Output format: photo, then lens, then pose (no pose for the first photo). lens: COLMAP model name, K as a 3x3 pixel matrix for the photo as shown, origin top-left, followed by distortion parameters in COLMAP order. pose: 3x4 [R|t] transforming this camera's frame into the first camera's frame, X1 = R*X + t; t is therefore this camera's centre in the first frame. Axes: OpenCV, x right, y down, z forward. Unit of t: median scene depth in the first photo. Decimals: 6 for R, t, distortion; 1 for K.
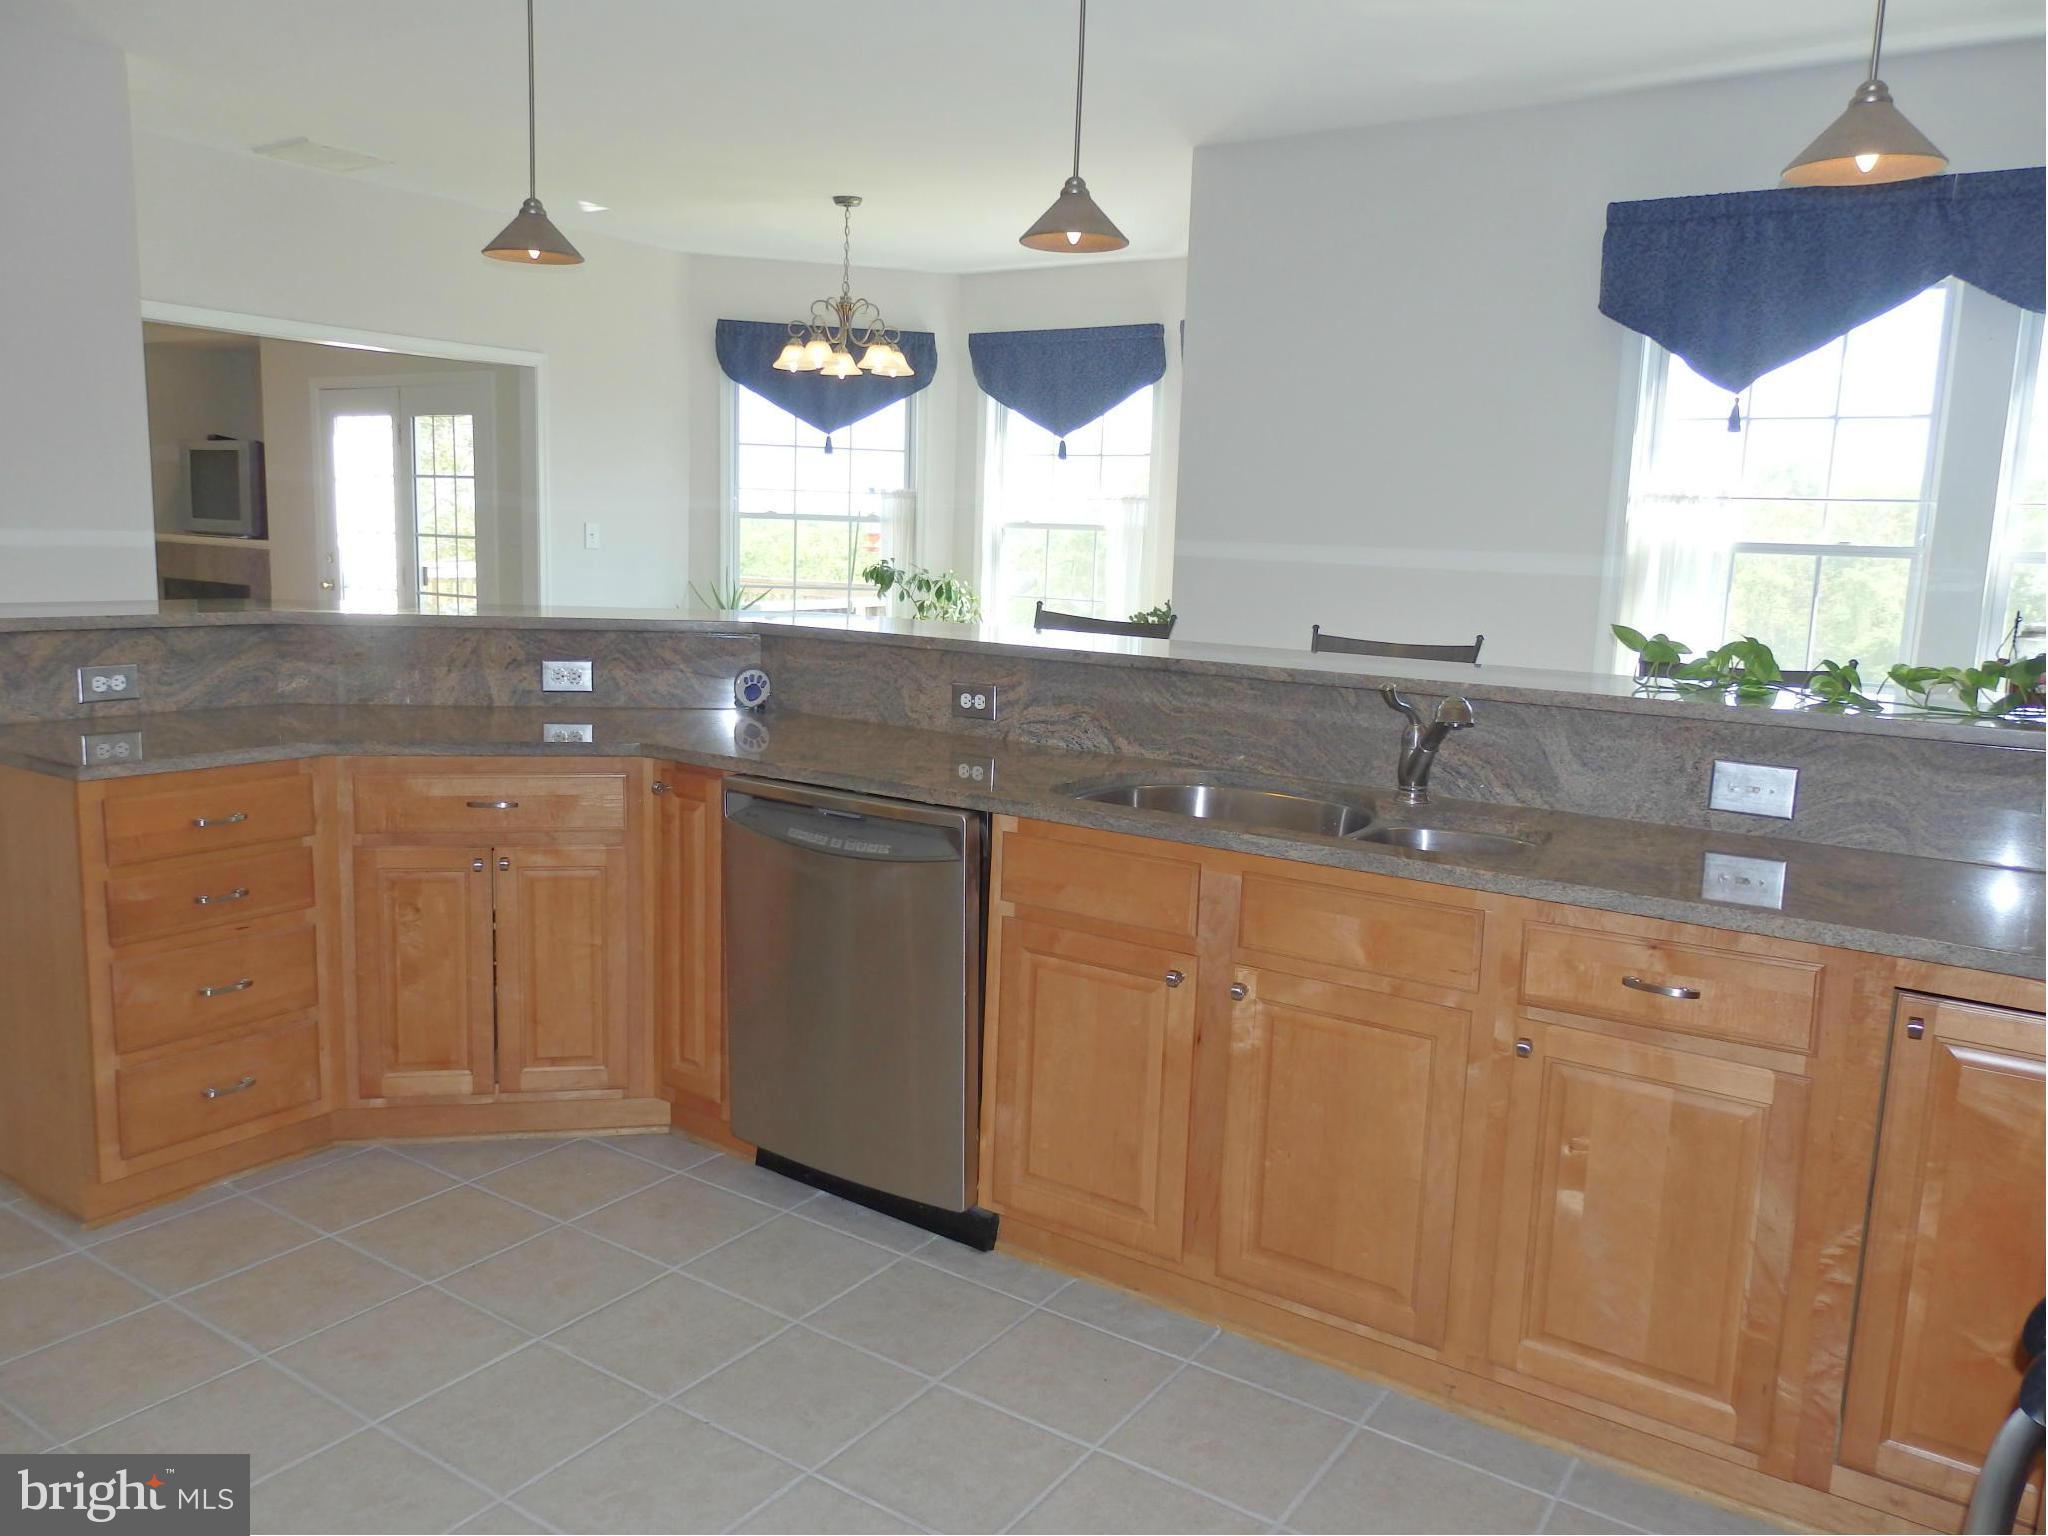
lens RADIAL K [[1527.4, 0, 1020.9], [0, 1527.4, 767.5], [0, 0, 1]] dist [0.006224, 0.007384]
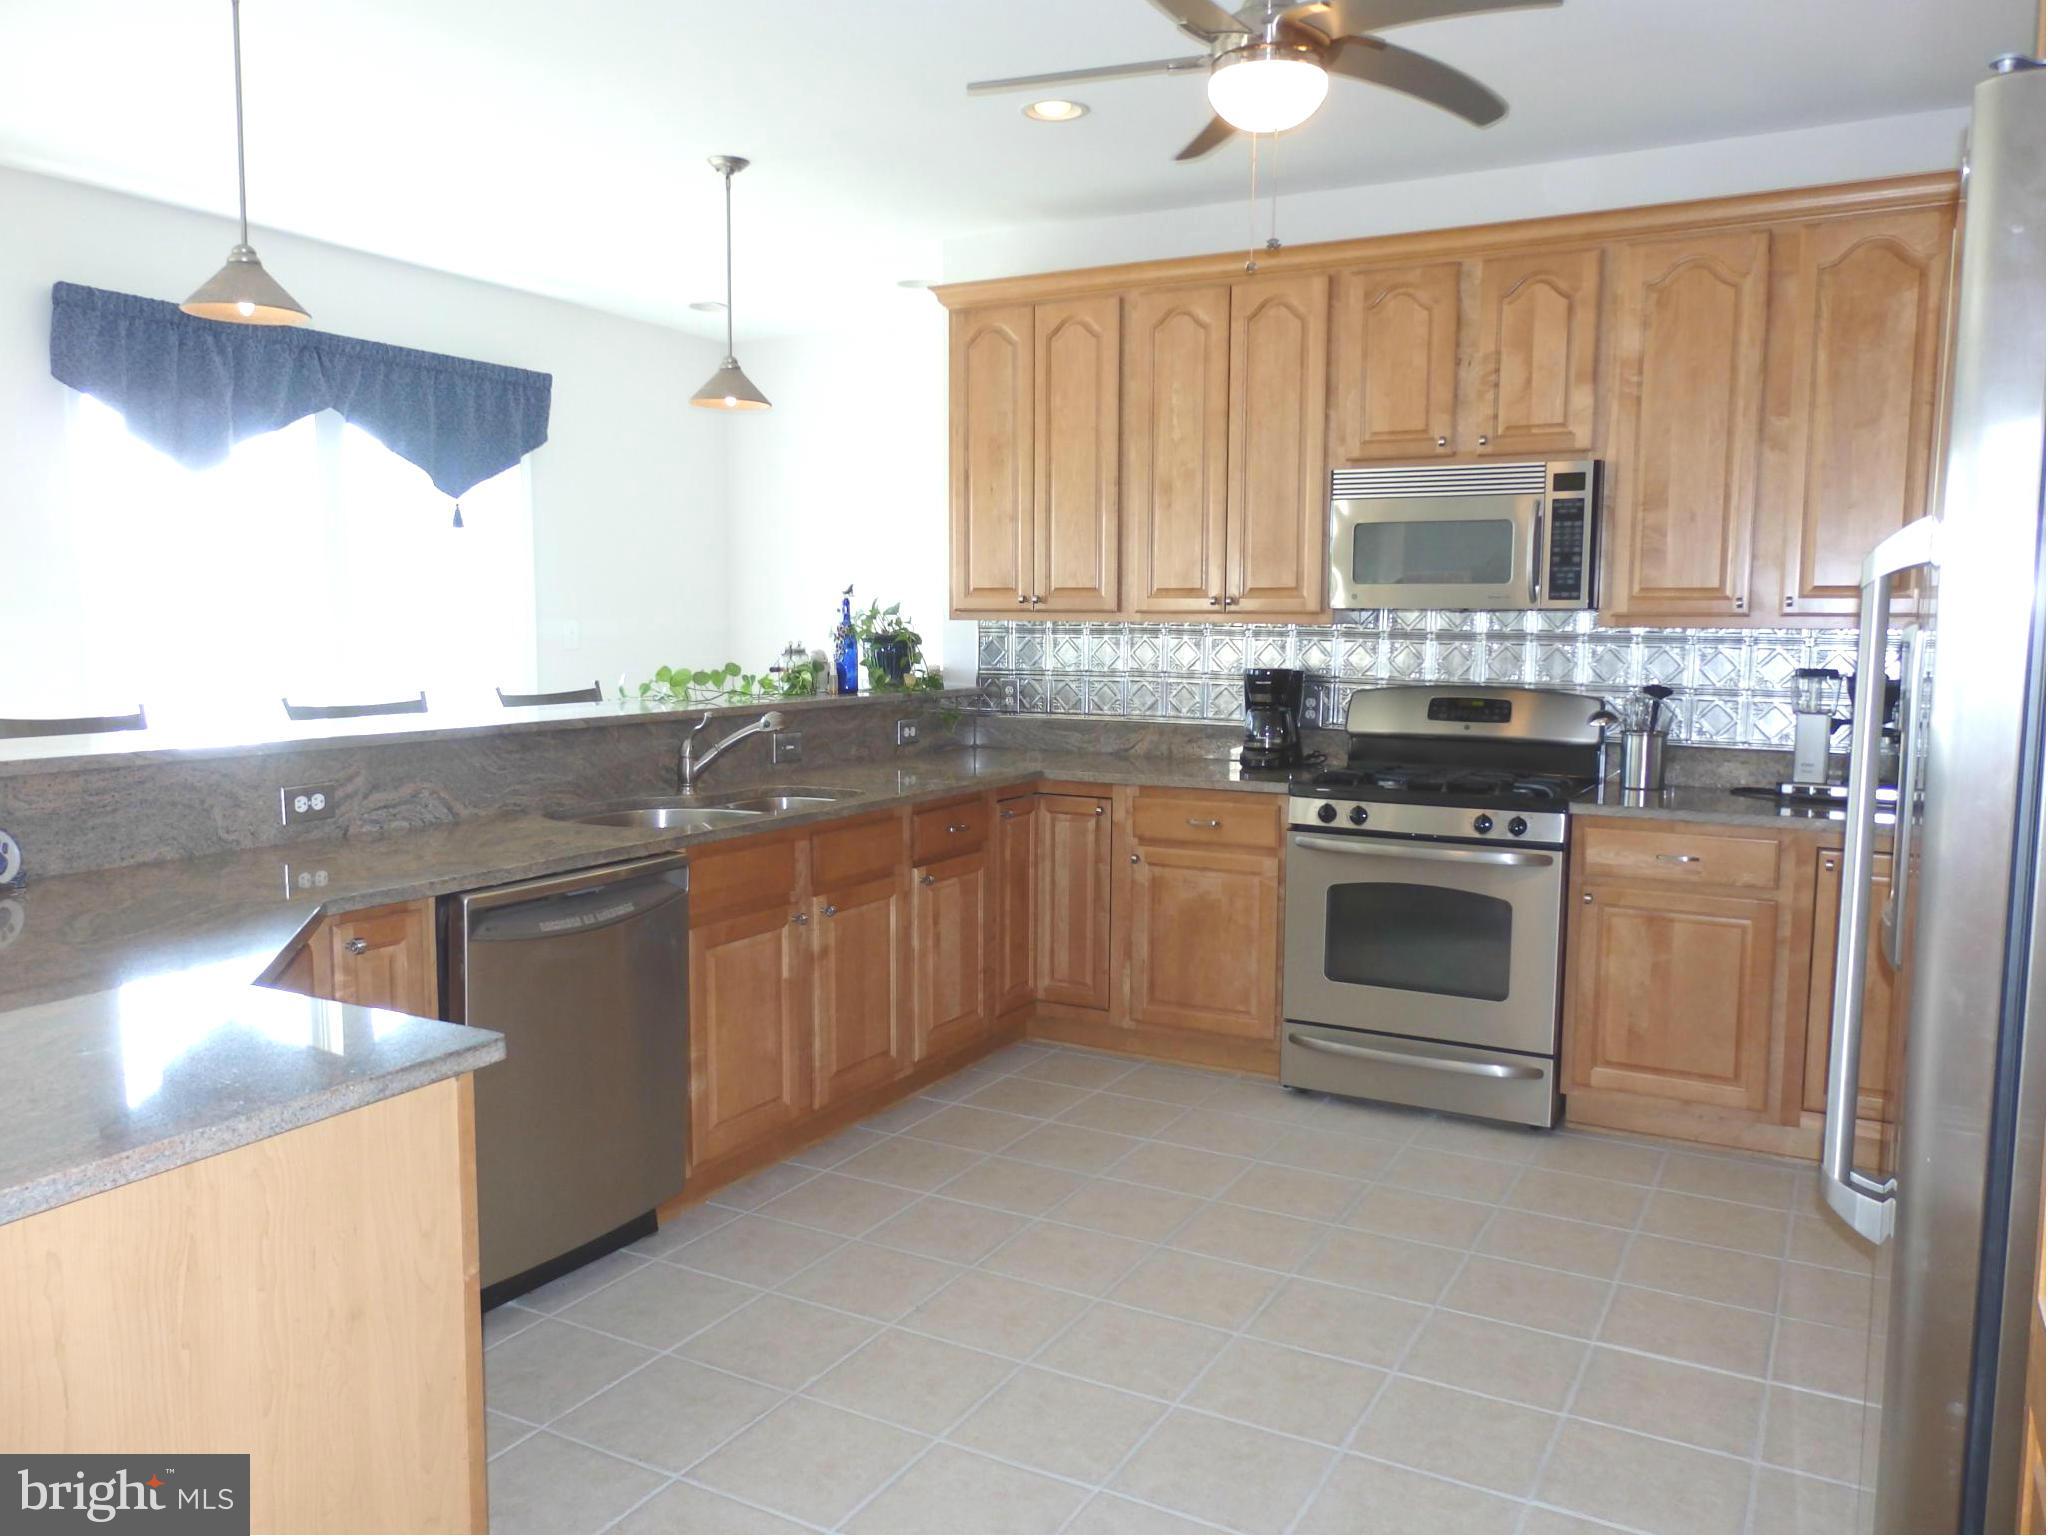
lens RADIAL K [[1527.4, 0, 1029.1], [0, 1527.4, 767.9], [0, 0, 1]] dist [0.006224, 0.007384]
pose [[-0.081206, -0.133284, 0.987745, -0.979174], [0.150107, 0.978079, 0.144321, -0.132359], [-0.985329, 0.159987, -0.059419, 0.619923]]
